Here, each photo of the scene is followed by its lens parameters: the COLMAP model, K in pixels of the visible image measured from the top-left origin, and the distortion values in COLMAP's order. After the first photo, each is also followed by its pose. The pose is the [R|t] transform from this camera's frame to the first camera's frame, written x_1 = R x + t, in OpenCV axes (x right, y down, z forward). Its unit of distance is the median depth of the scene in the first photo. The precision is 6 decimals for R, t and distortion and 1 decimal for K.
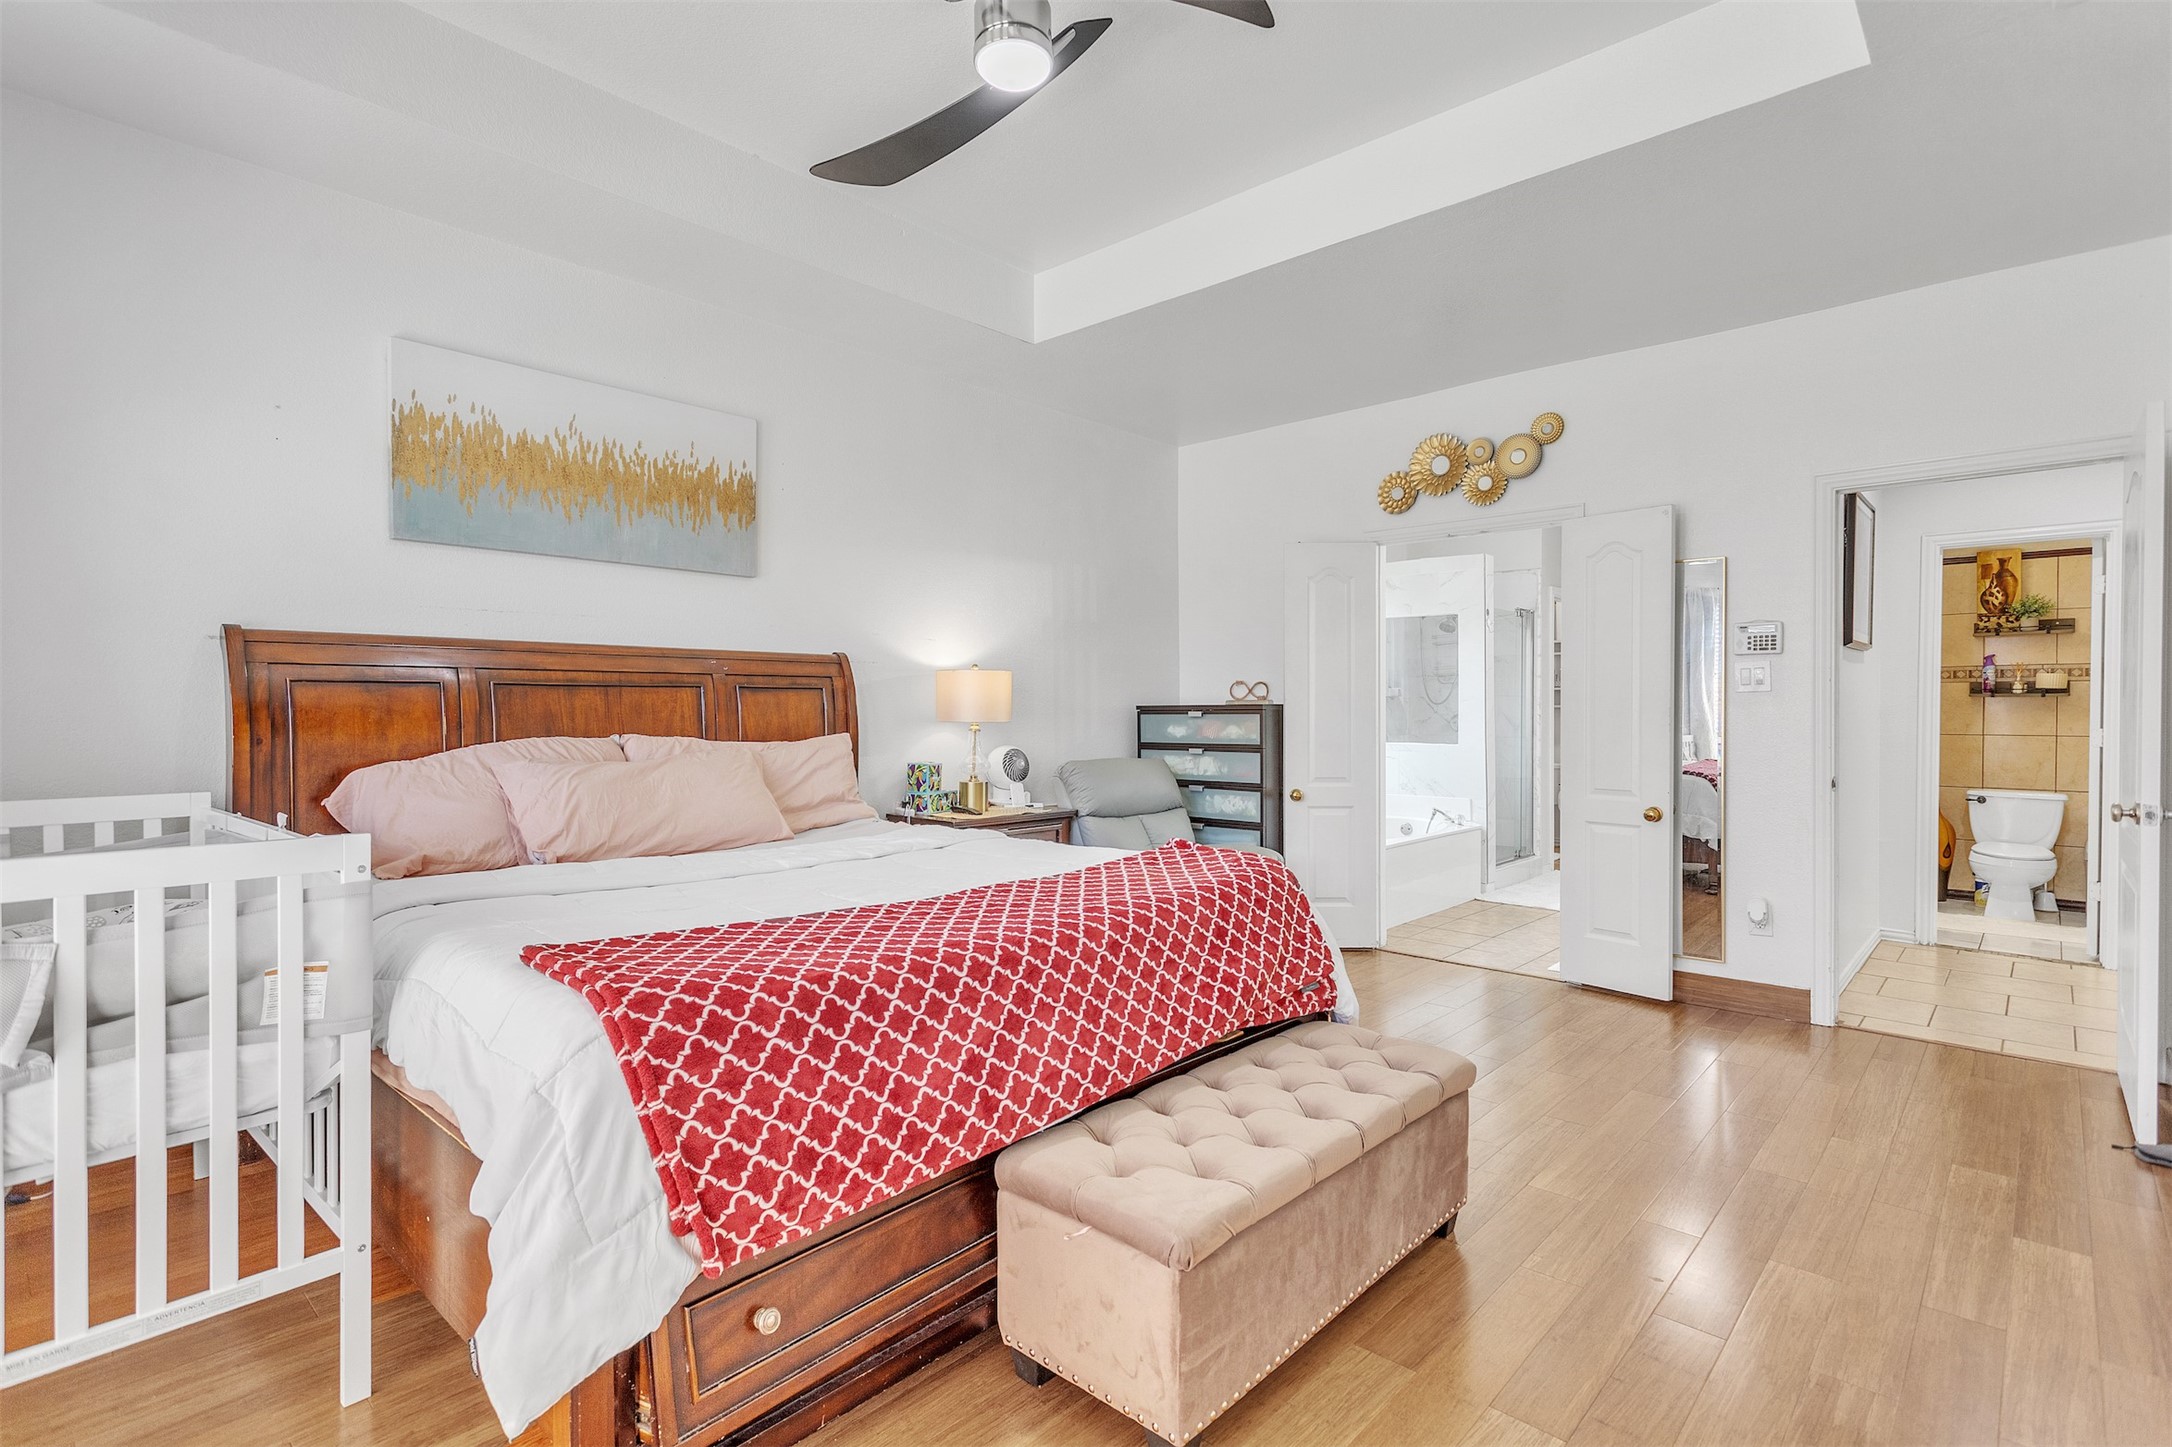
lens RADIAL K [[1046.3, 0, 1076.3], [0, 1046.3, 723.3], [0, 0, 1]] dist [0.004641, 0.000897]
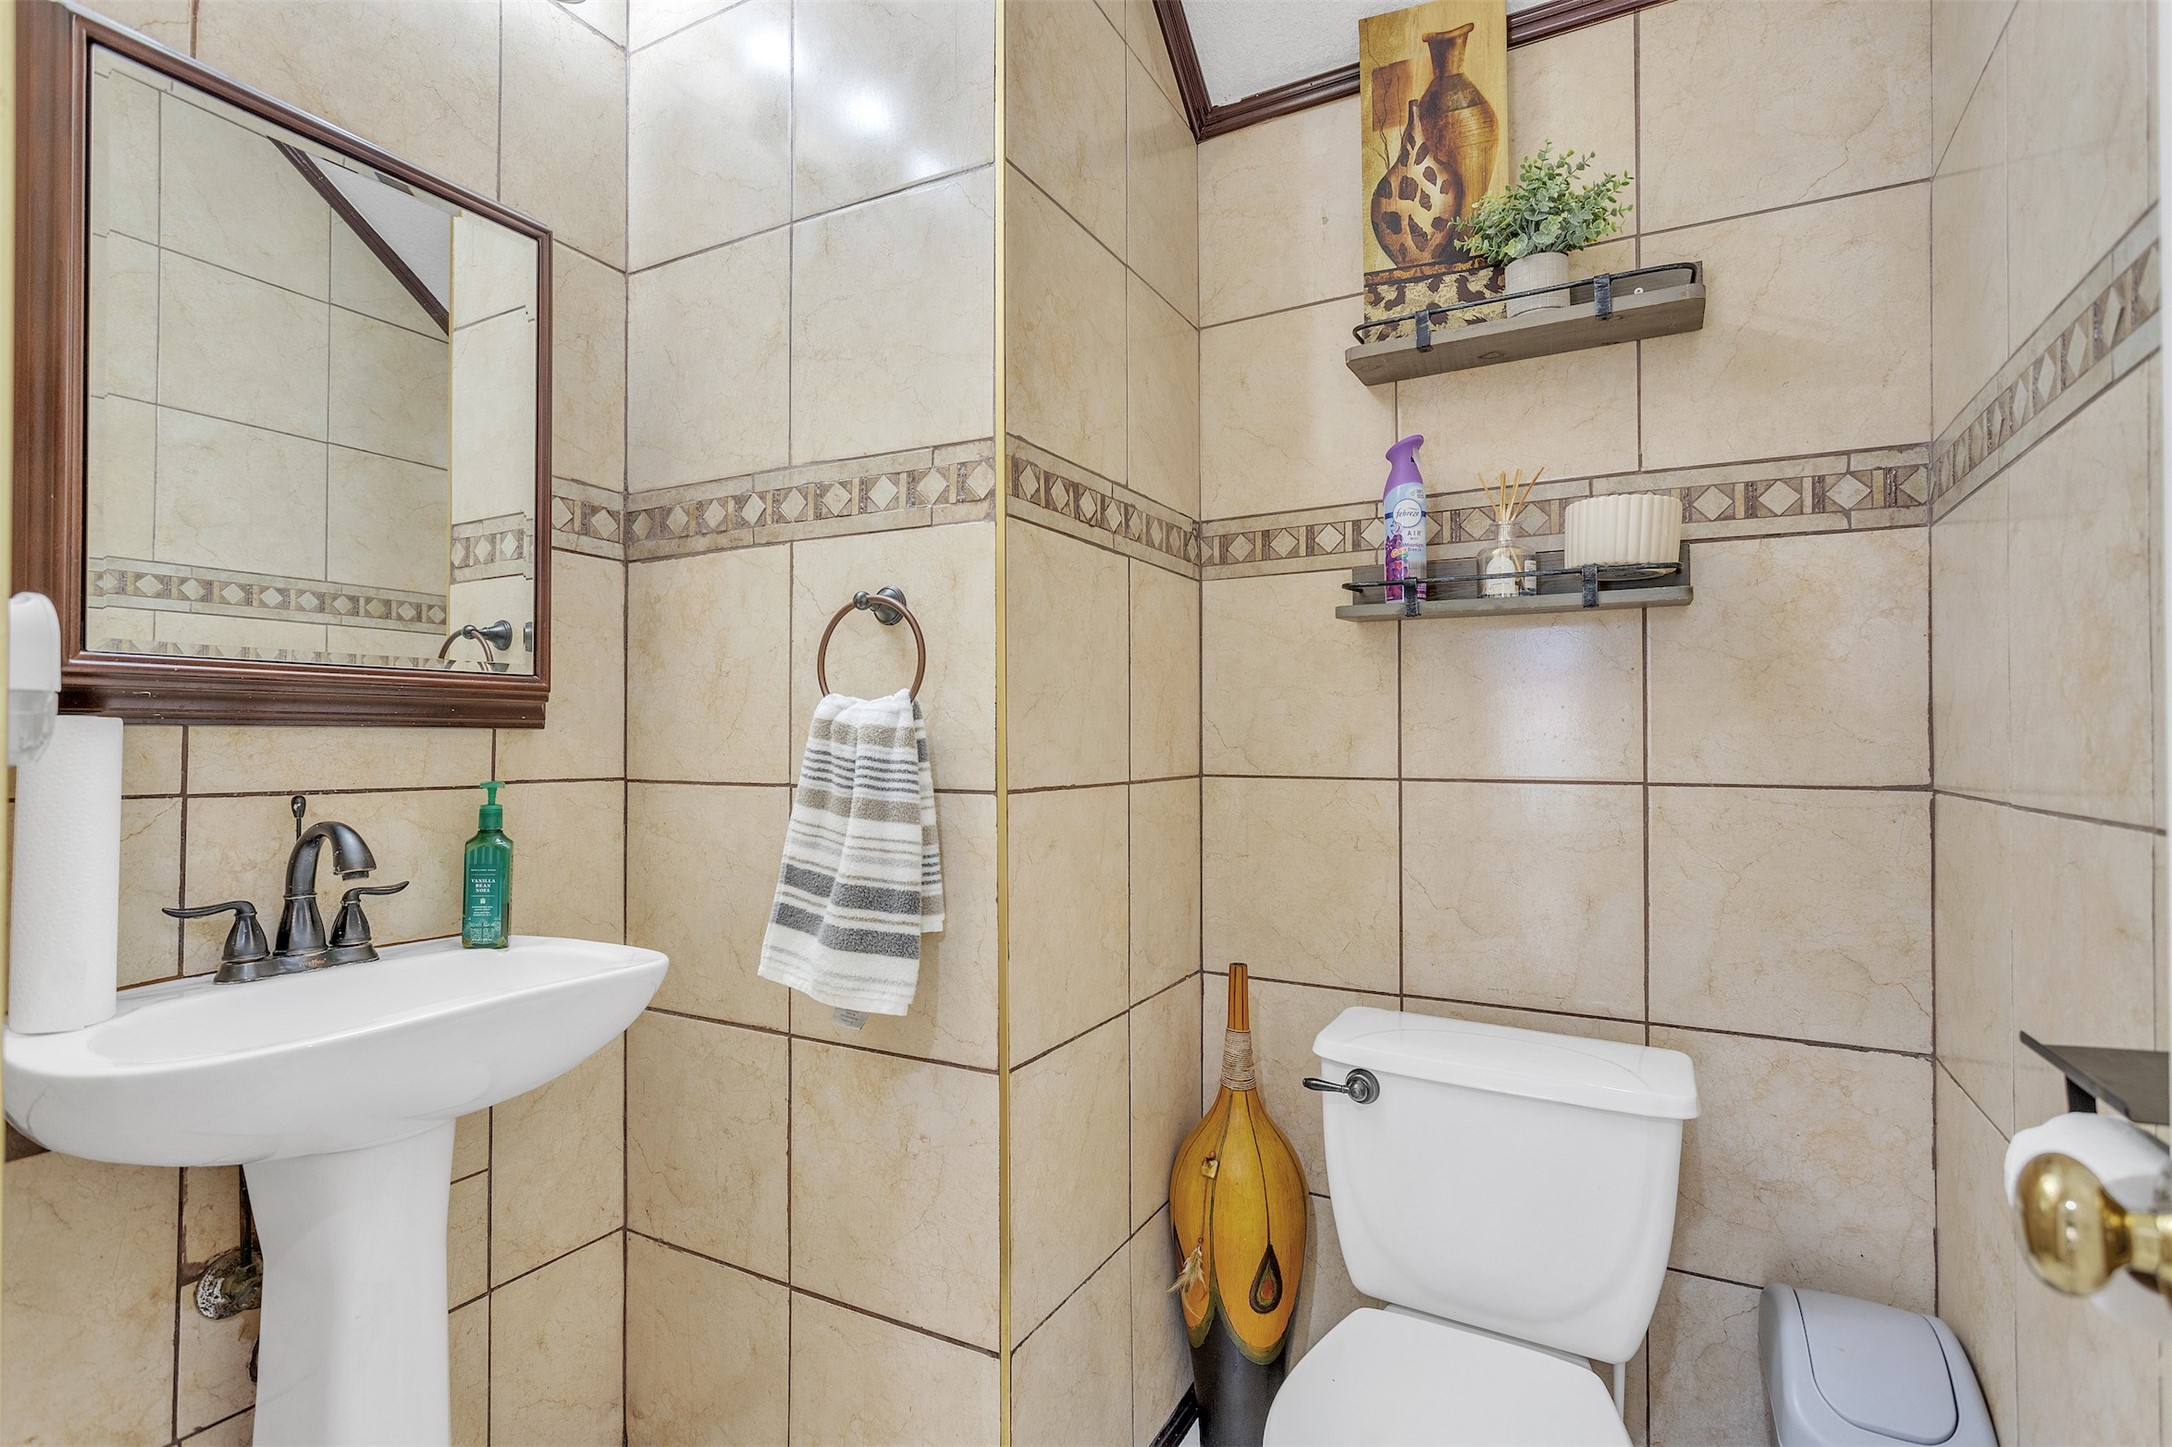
lens RADIAL K [[1046.3, 0, 1091.2], [0, 1046.3, 721.7], [0, 0, 1]] dist [0.004641, 0.000897]
pose [[0.968326, 0.001163, 0.249689, 0.747209], [0.006239, 0.999564, -0.028852, 0.004255], [-0.249613, 0.029496, 0.967896, 0.796727]]
